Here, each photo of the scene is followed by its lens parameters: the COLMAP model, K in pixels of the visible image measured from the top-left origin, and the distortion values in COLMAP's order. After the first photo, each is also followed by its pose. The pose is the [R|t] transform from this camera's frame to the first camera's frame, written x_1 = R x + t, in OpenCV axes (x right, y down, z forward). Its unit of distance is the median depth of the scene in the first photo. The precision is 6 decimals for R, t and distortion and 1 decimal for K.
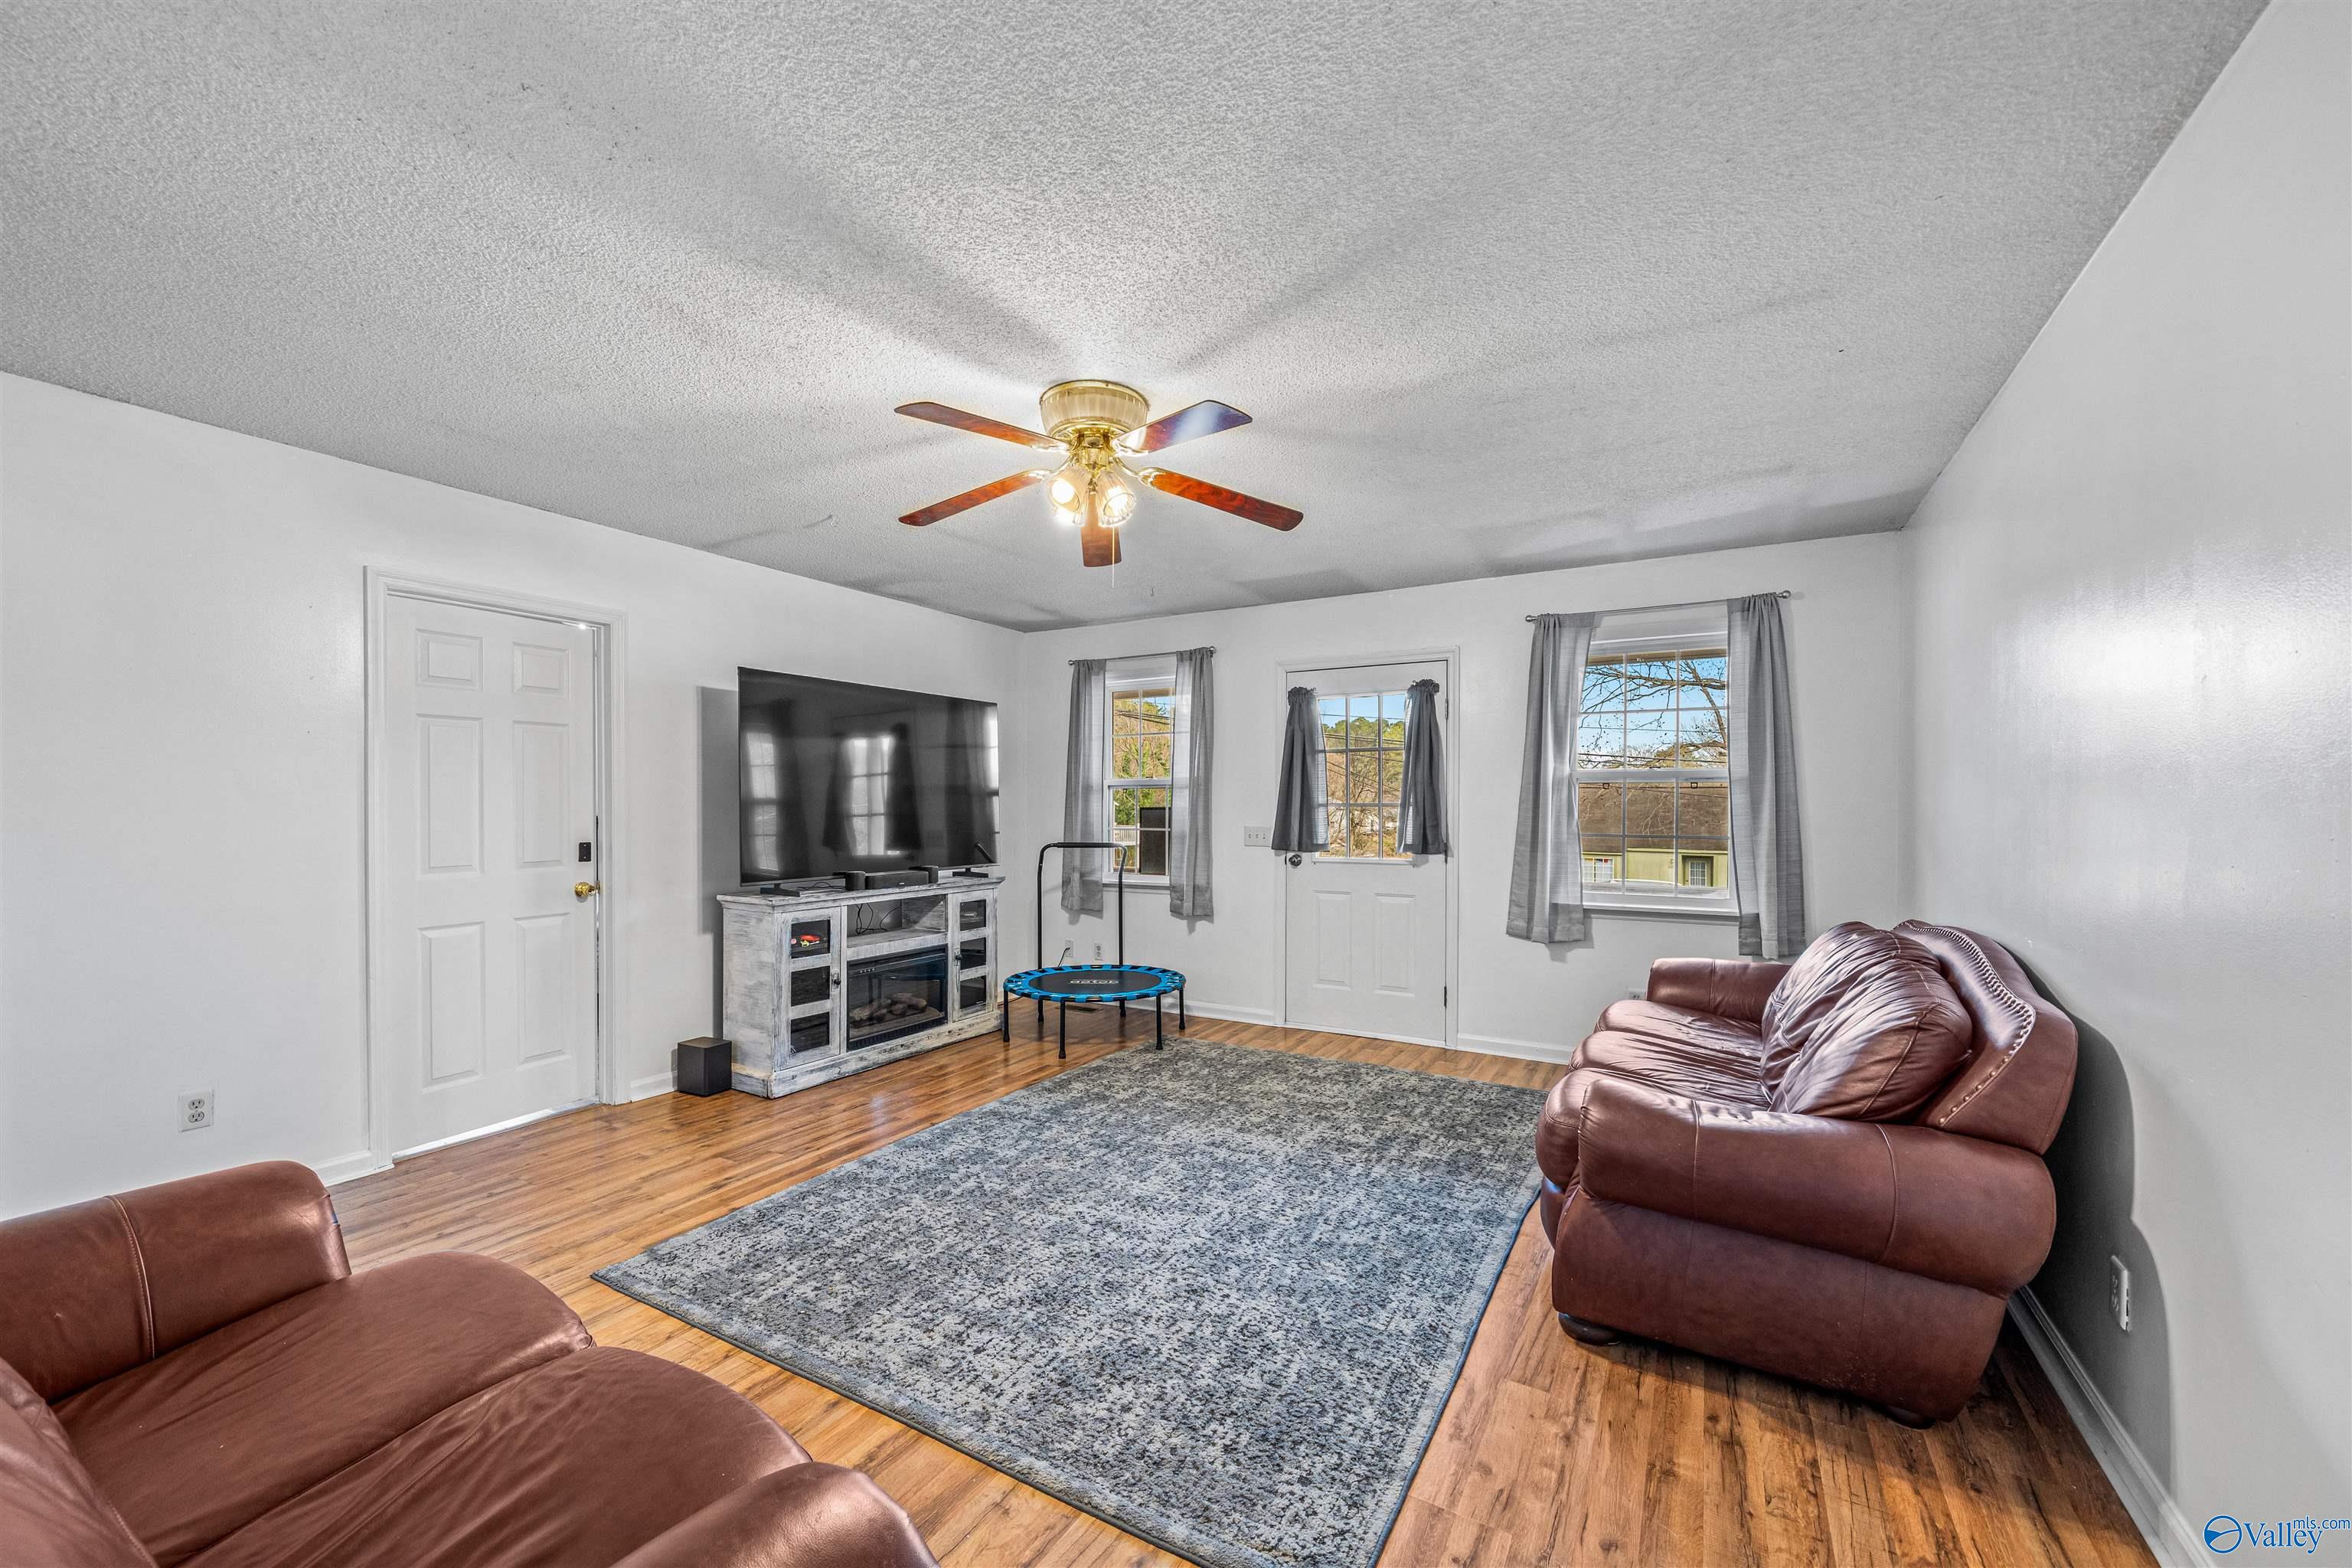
lens RADIAL K [[942.0, 0, 1146.1], [0, 942.0, 801.5], [0, 0, 1]] dist [-0.000122, 0.000008]
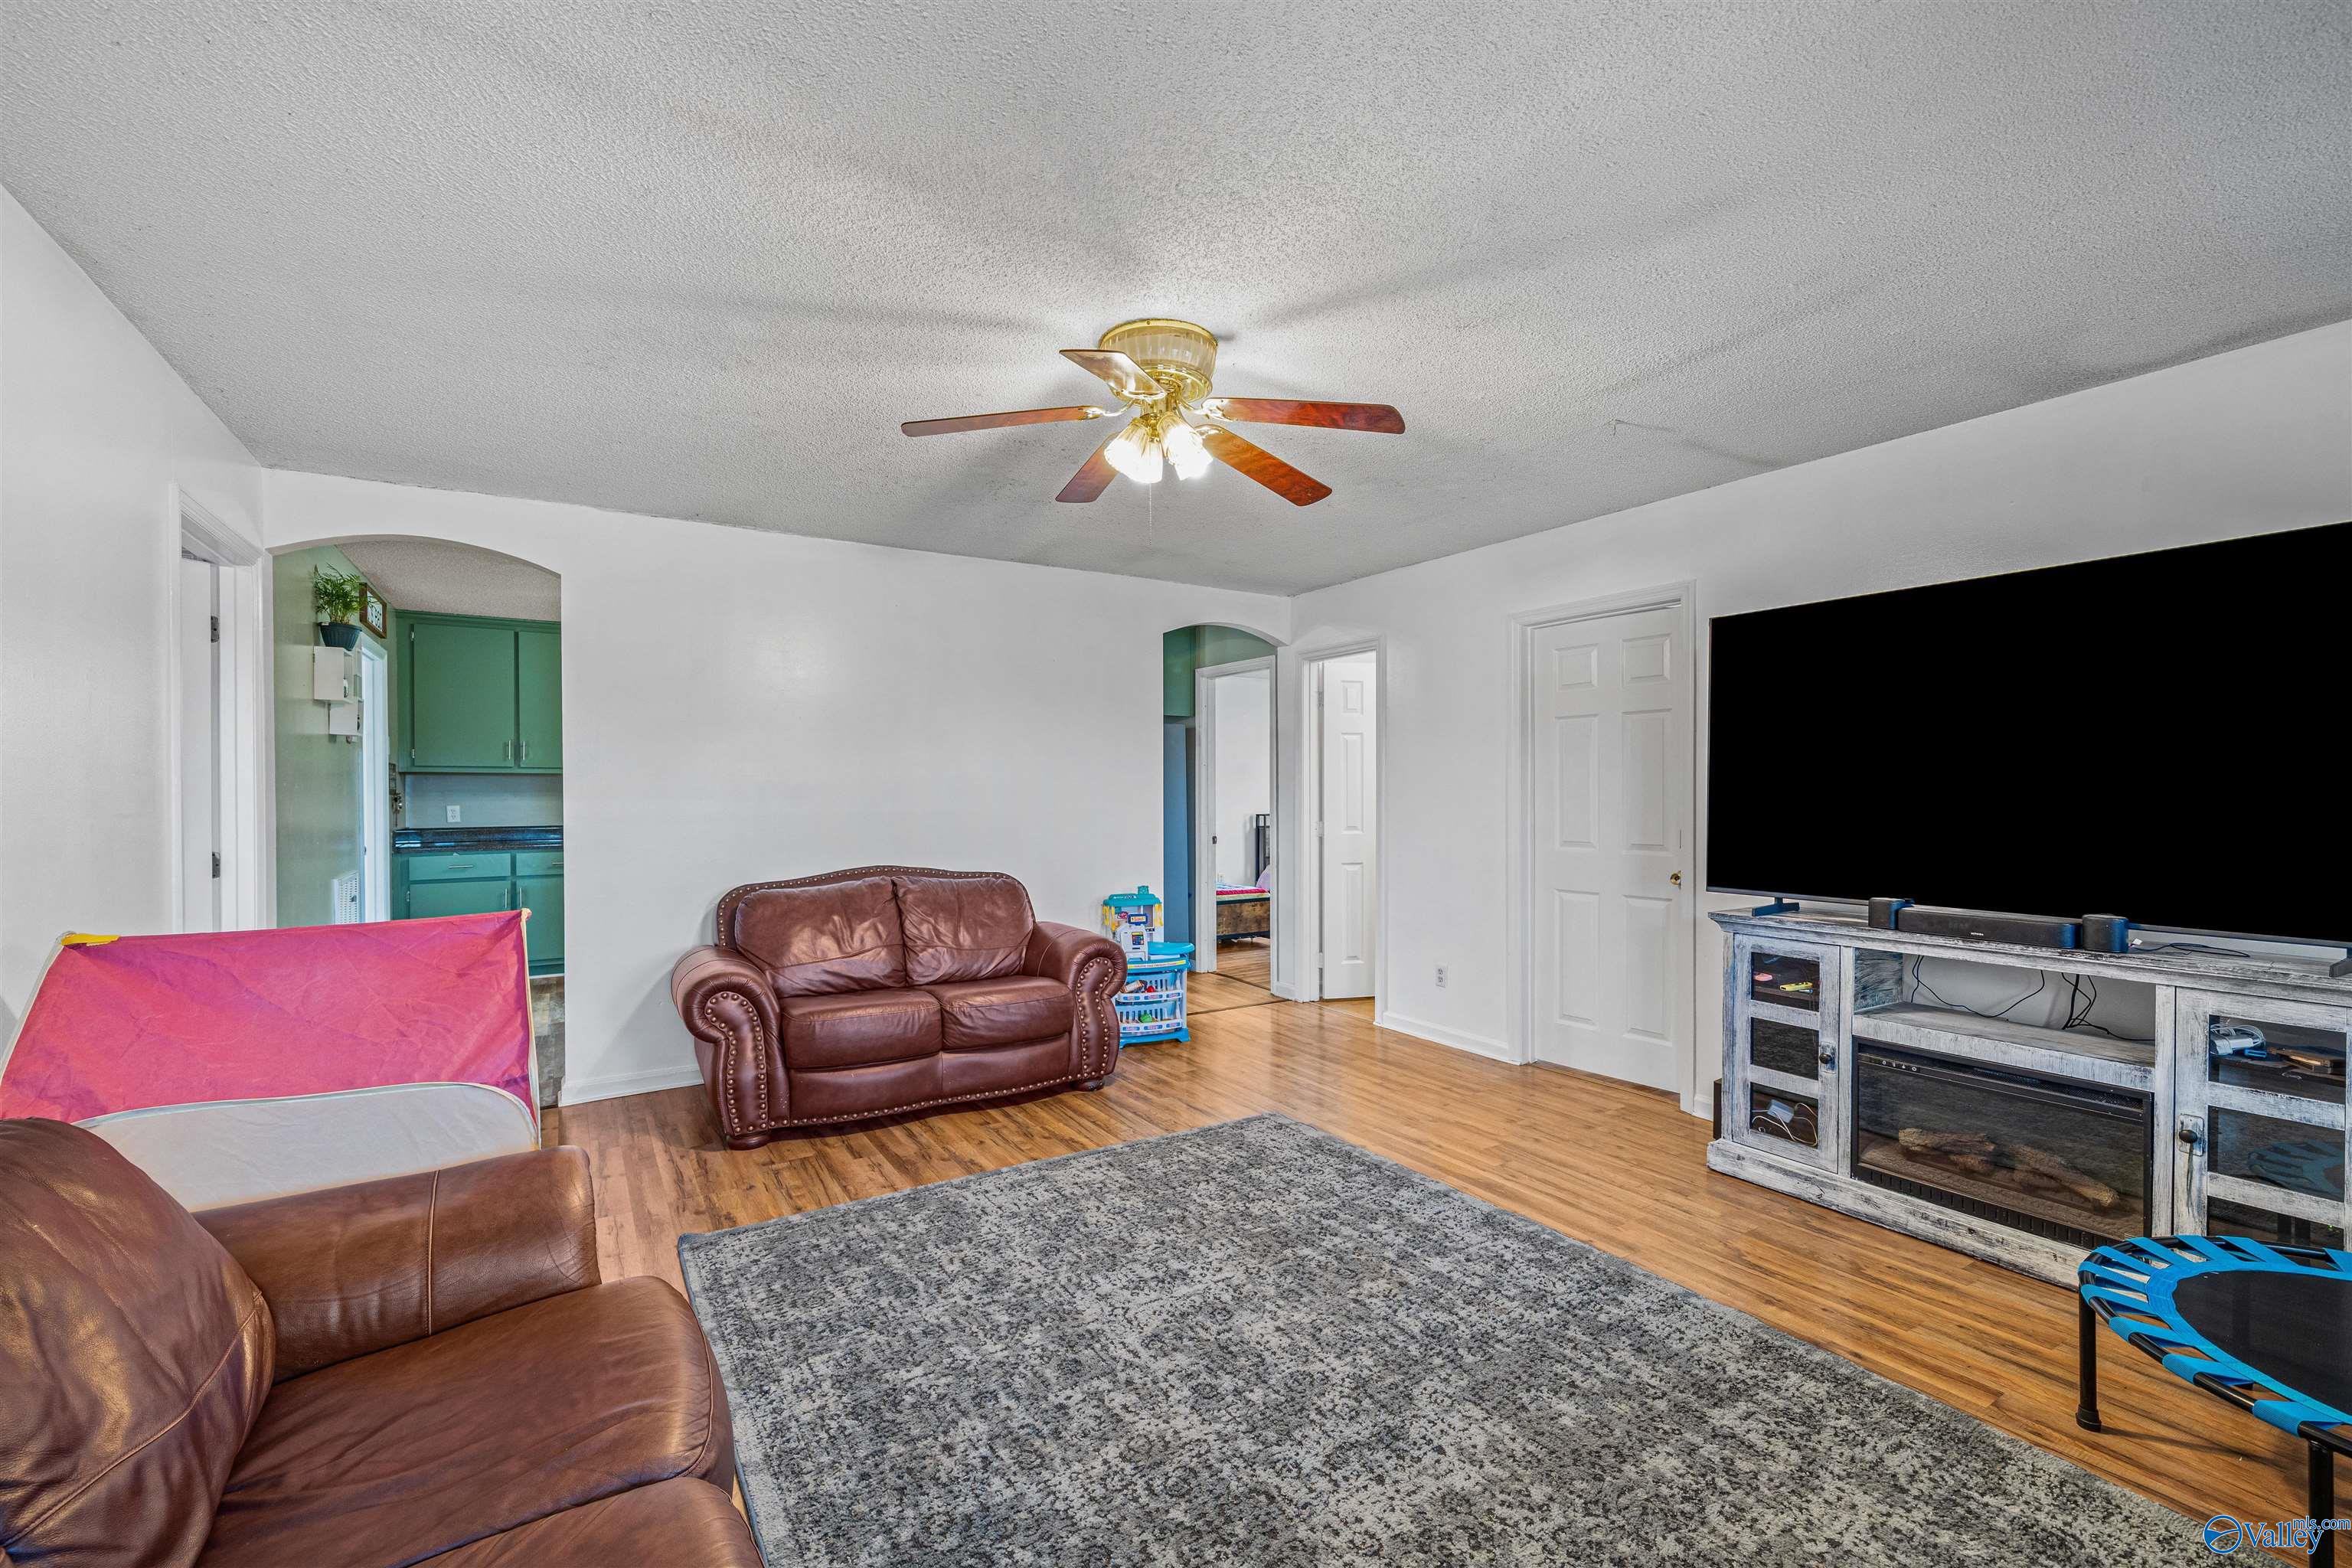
lens RADIAL K [[942.0, 0, 1146.1], [0, 942.0, 801.5], [0, 0, 1]] dist [-0.000122, 0.000008]
pose [[-0.456147, 0.009325, -0.889856, 0.554064], [0.004573, 0.999956, 0.008135, 0.005883], [0.889893, -0.000358, -0.456169, 1.037348]]
